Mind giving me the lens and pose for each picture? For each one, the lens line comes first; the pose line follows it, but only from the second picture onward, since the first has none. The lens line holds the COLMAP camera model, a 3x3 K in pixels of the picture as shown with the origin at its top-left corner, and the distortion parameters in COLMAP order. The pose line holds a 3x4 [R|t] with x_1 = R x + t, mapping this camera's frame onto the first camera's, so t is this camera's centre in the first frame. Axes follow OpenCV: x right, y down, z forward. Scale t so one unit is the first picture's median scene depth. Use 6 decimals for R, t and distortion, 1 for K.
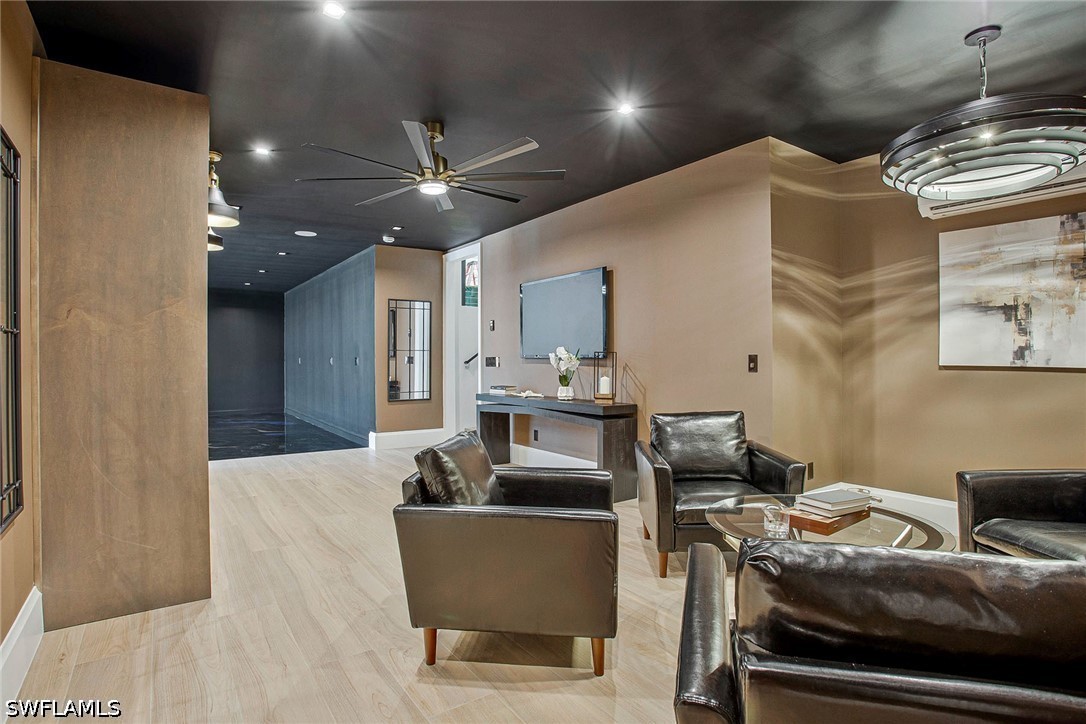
lens RADIAL K [[535.2, 0, 541.1], [0, 535.2, 356.4], [0, 0, 1]] dist [-0.069032, 0.039384]
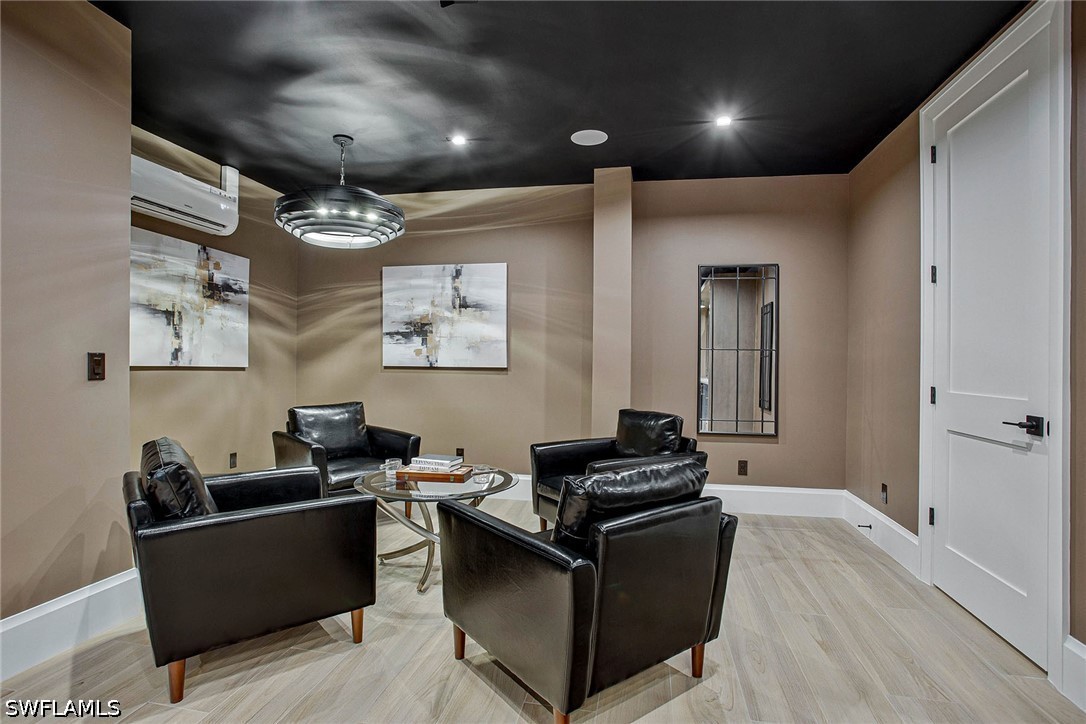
lens RADIAL K [[535.2, 0, 541.1], [0, 535.2, 356.4], [0, 0, 1]] dist [-0.069032, 0.039384]
pose [[-0.677629, 0.000538, 0.735403, -0.461604], [-0.012372, 0.999850, -0.012131, 0.002098], [-0.735299, -0.017319, -0.677521, 1.191626]]
